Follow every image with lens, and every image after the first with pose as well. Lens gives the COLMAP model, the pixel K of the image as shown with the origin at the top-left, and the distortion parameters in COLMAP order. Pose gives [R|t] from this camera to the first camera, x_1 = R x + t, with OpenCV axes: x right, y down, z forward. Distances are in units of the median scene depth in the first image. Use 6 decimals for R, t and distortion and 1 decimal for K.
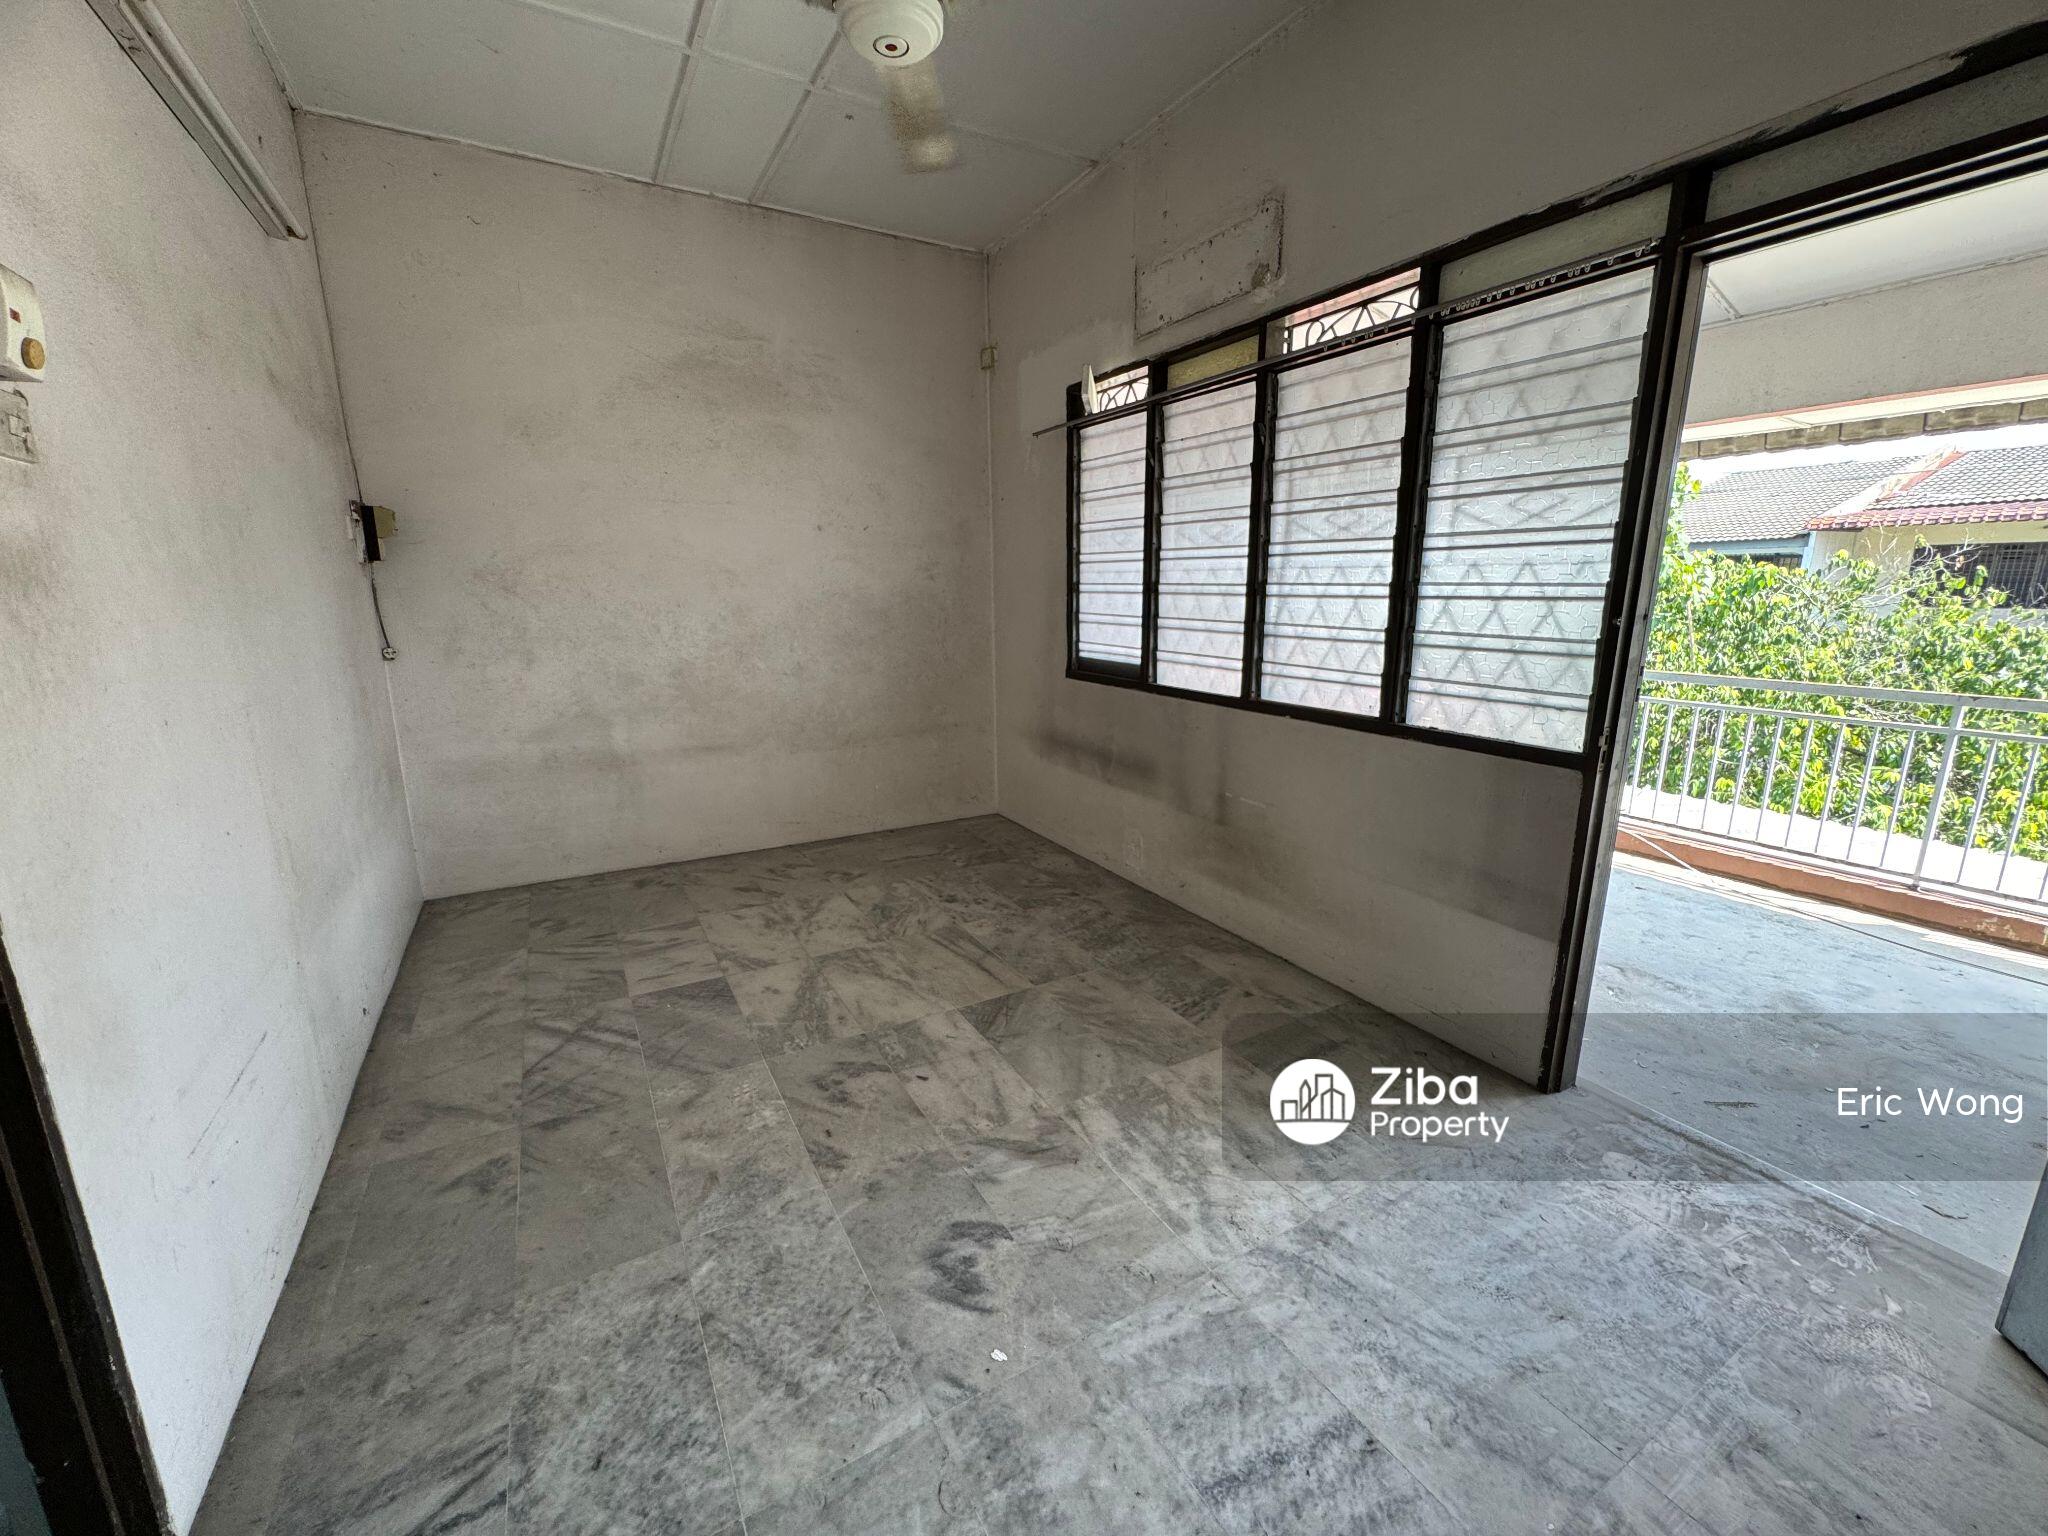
lens RADIAL K [[824.2, 0, 1024.0], [0, 824.2, 768.0], [0, 0, 1]] dist [-0.002449, -0.000145]
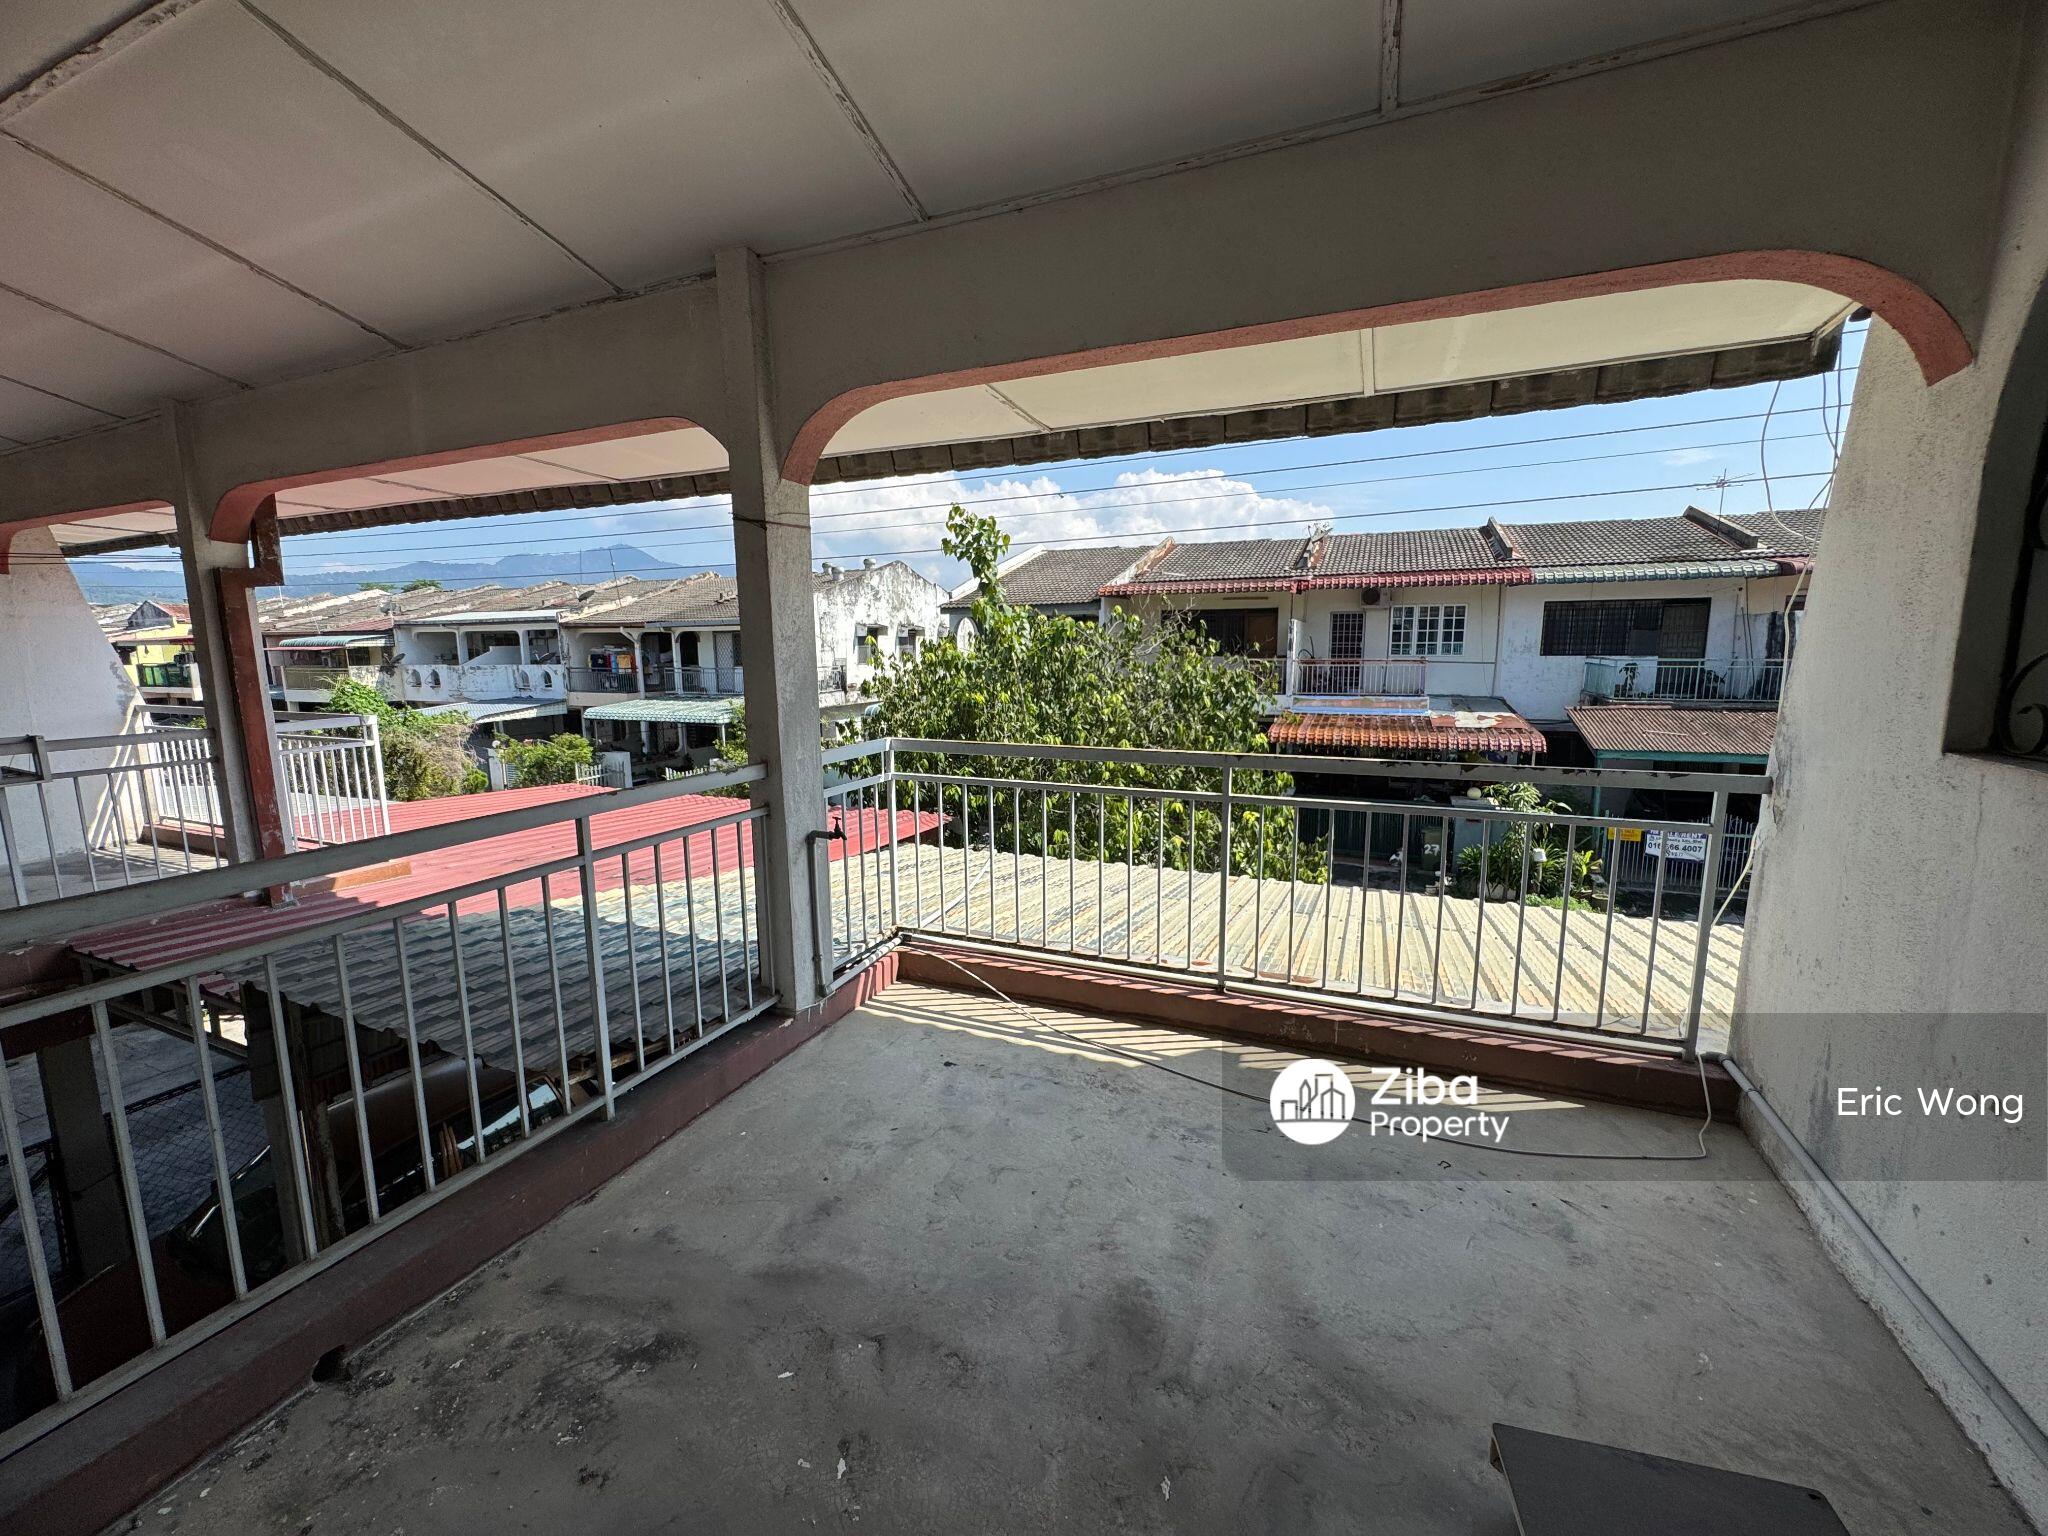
lens RADIAL K [[824.2, 0, 1024.0], [0, 824.2, 768.0], [0, 0, 1]] dist [-0.002449, -0.000145]
pose [[0.798016, -0.094232, 0.595223, 0.218681], [0.135349, 0.990491, -0.024654, -0.037490], [-0.587240, 0.100237, 0.803182, 0.206431]]
